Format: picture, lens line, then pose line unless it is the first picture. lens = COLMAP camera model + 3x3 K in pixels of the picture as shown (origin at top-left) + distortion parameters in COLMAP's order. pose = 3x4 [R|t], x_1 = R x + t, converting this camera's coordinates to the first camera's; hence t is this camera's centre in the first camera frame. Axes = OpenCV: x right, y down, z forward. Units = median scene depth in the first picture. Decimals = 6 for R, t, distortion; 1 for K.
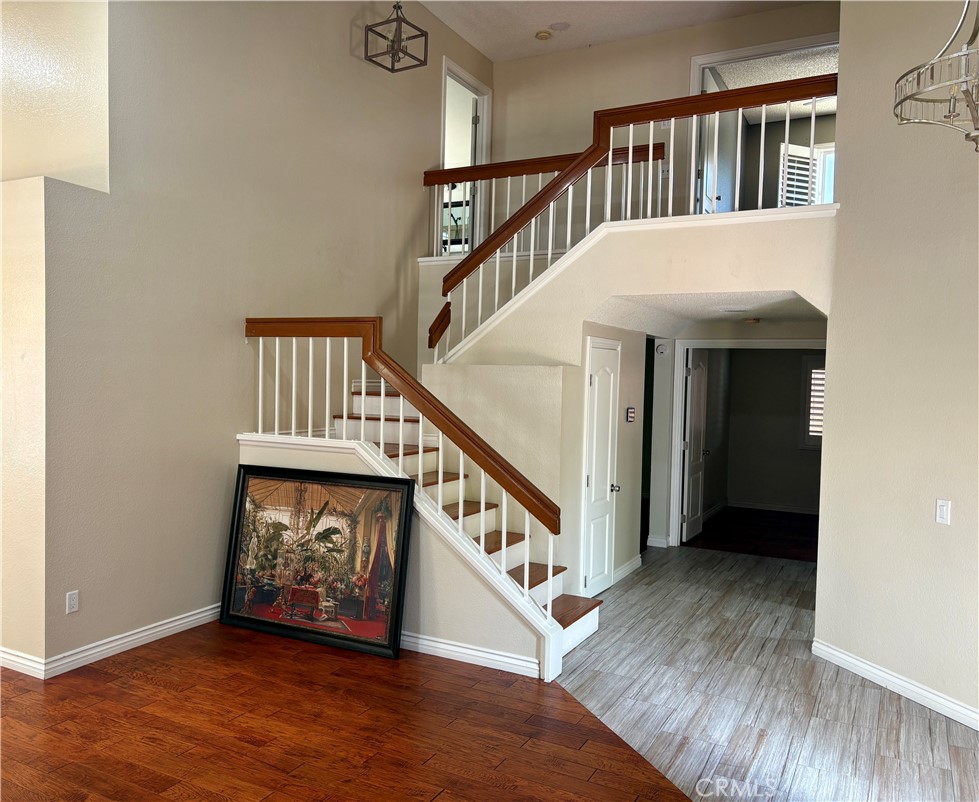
lens RADIAL K [[816.3, 0, 485.5], [0, 816.3, 399.5], [0, 0, 1]] dist [0.013520, -0.001095]
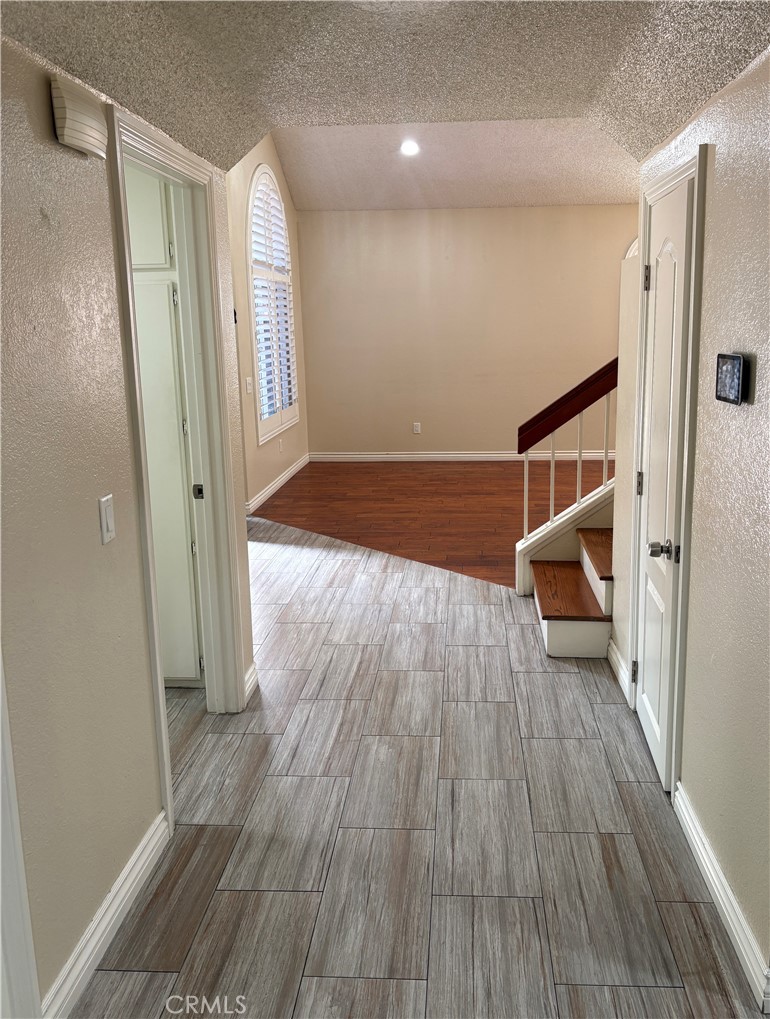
lens RADIAL K [[811.4, 0, 389.2], [0, 811.4, 507.8], [0, 0, 1]] dist [-0.001802, -0.001077]
pose [[-0.929491, 0.079284, -0.360224, 0.558857], [-0.008029, 0.972044, 0.234662, -0.004665], [0.368759, 0.221008, -0.902869, 1.719059]]
